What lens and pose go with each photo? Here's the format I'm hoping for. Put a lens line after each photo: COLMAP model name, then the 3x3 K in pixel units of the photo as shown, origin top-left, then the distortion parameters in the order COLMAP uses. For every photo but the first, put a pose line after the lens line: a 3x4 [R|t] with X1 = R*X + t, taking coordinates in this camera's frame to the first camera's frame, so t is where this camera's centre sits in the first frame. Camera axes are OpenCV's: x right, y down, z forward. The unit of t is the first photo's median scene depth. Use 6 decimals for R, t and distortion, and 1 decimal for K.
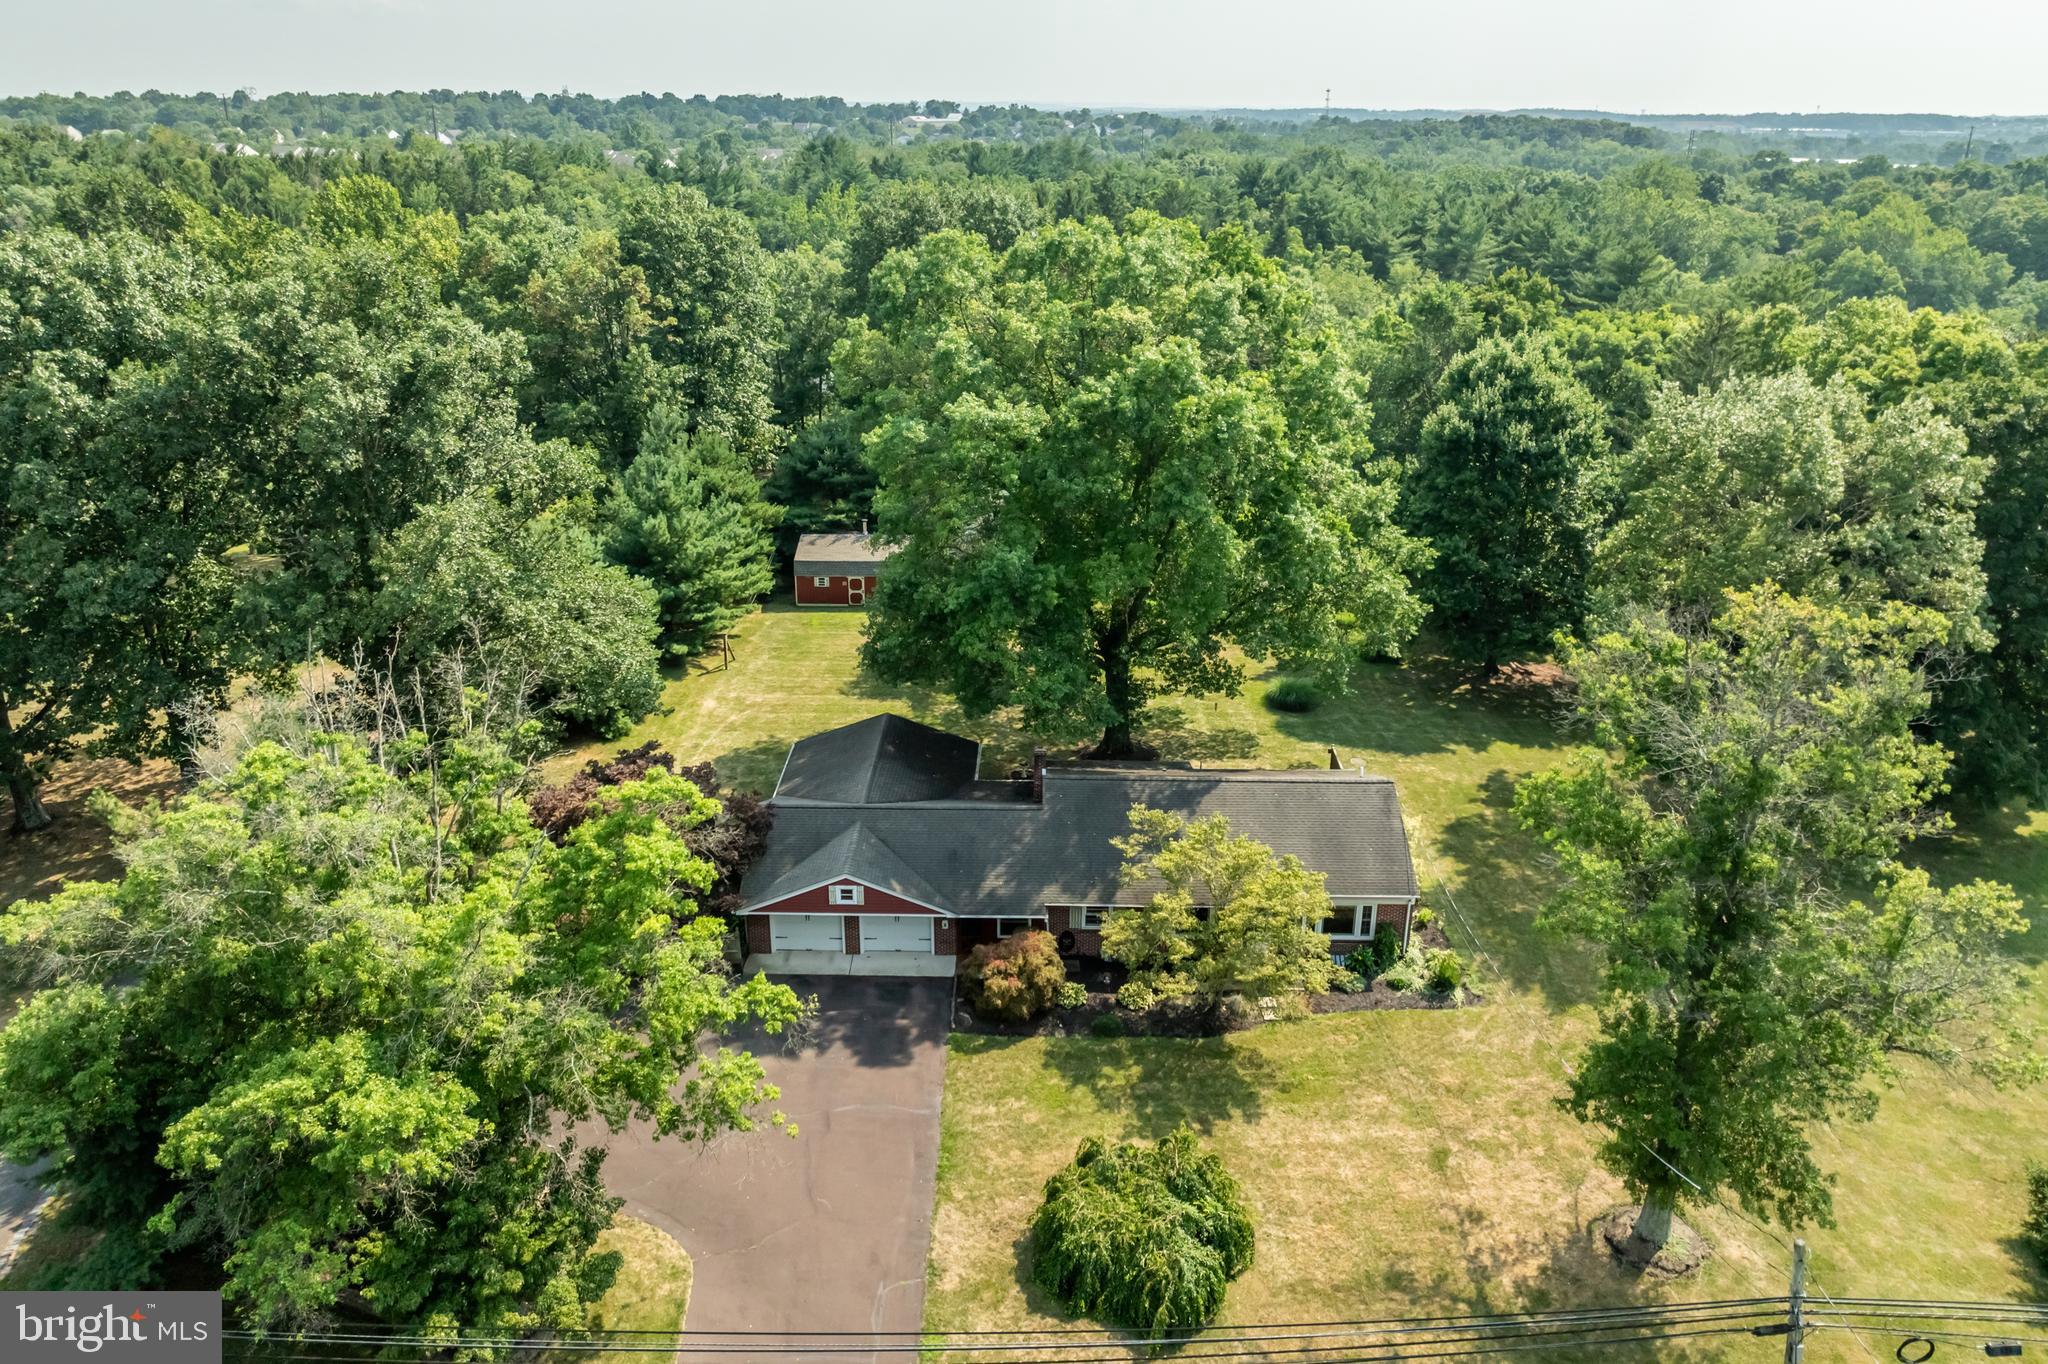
lens RADIAL K [[1443.8, 0, 1019.1], [0, 1443.8, 620.8], [0, 0, 1]] dist [-0.042931, 0.000066]
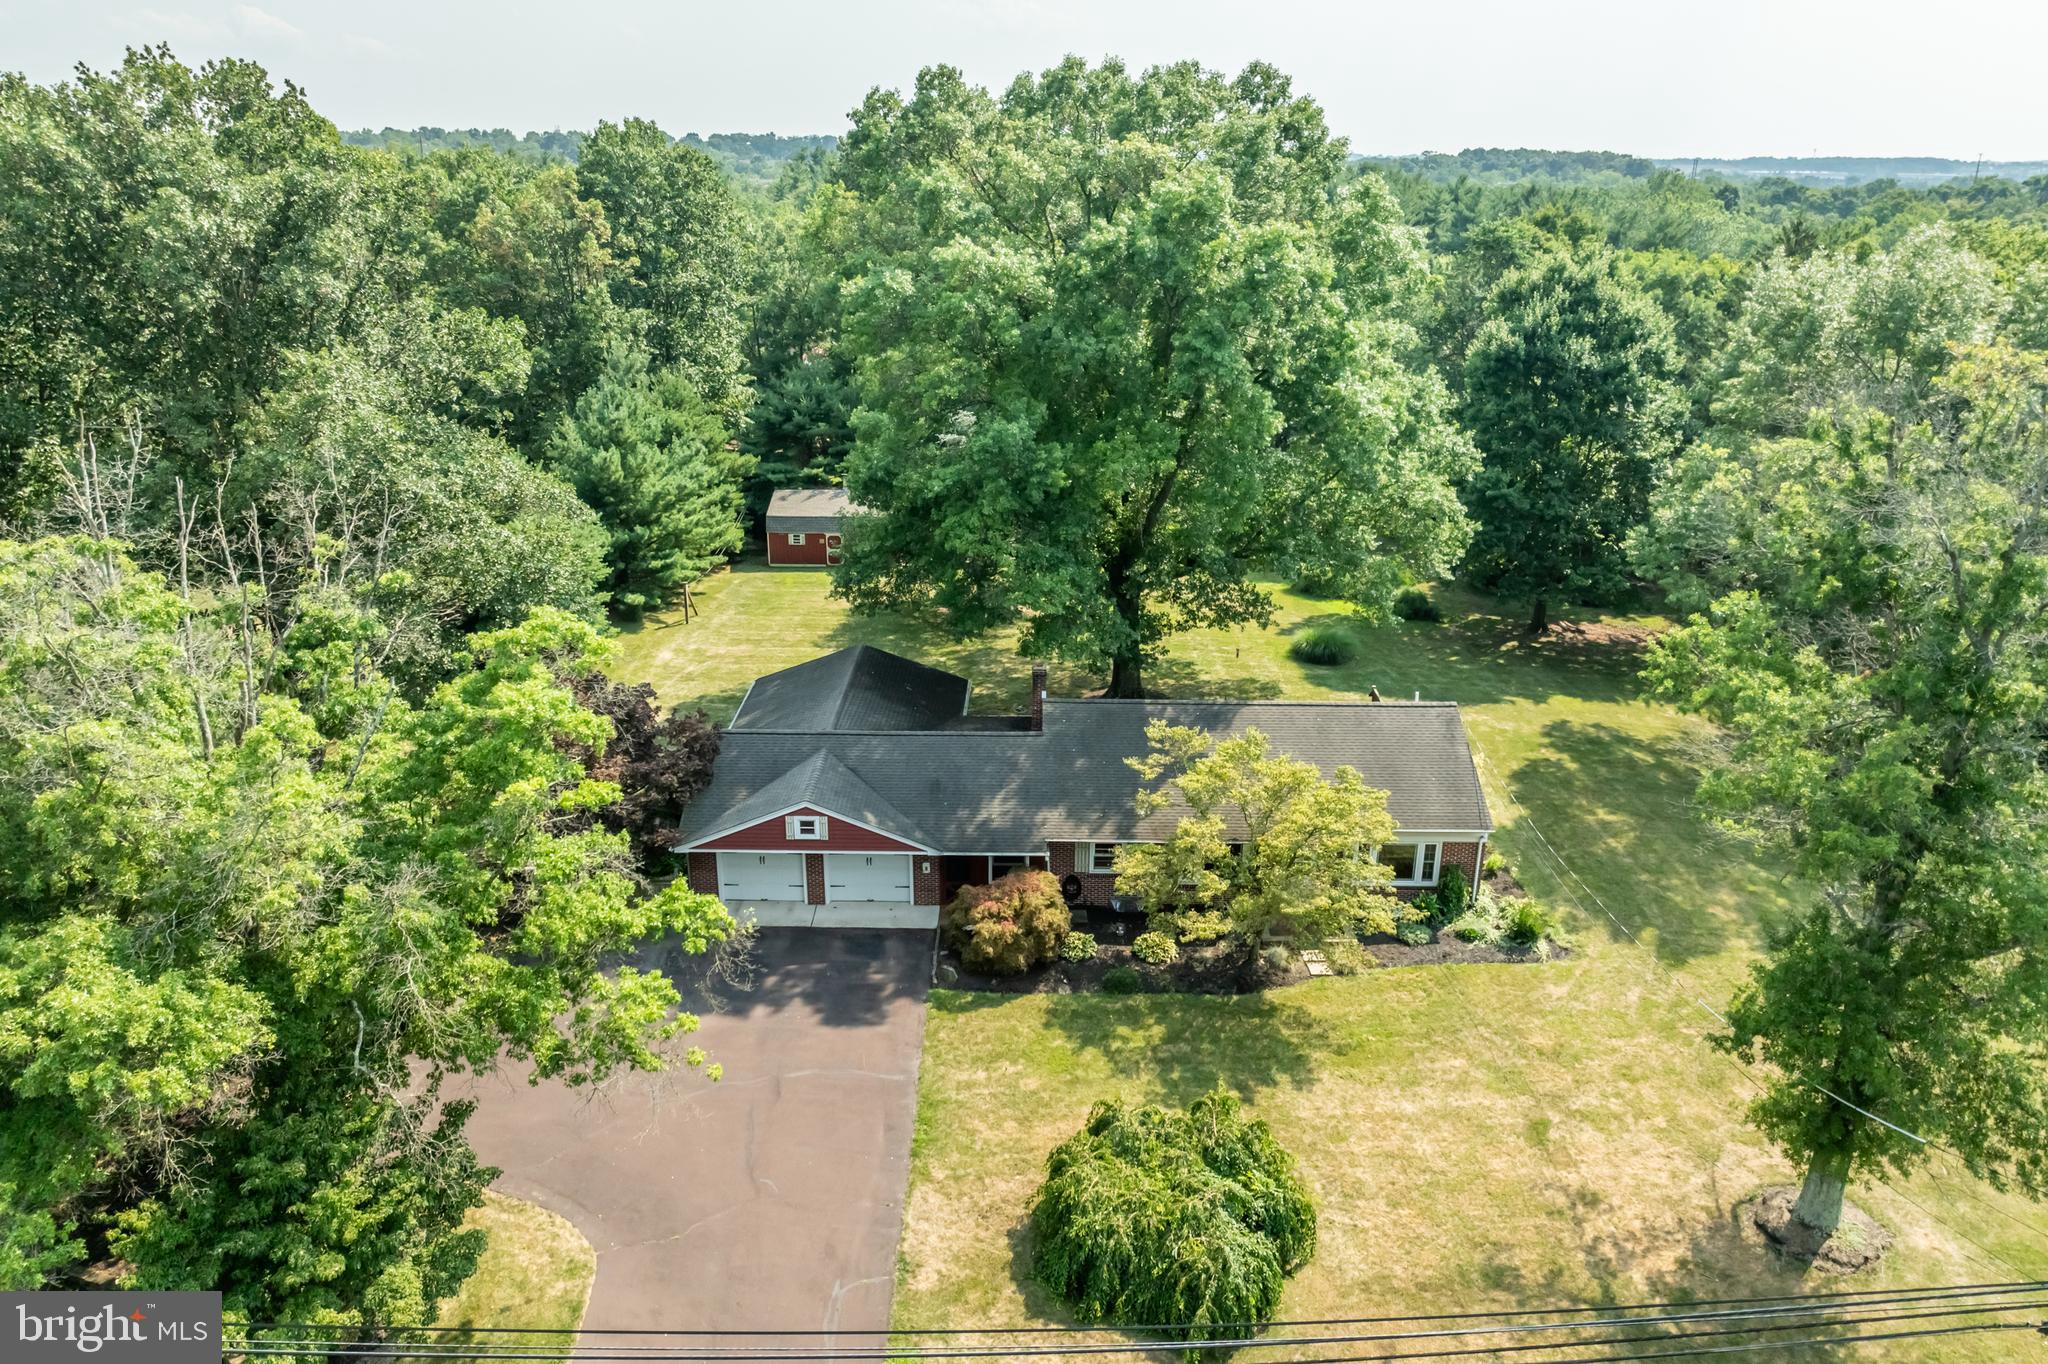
lens RADIAL K [[1444.2, 0, 1024.0], [0, 1444.2, 682.0], [0, 0, 1]] dist [-0.042601, 0.006671]
pose [[0.999972, 0.001583, 0.007318, -0.001054], [-0.001655, 0.999951, 0.009768, 0.111789], [-0.007303, -0.009780, 0.999926, 0.192401]]
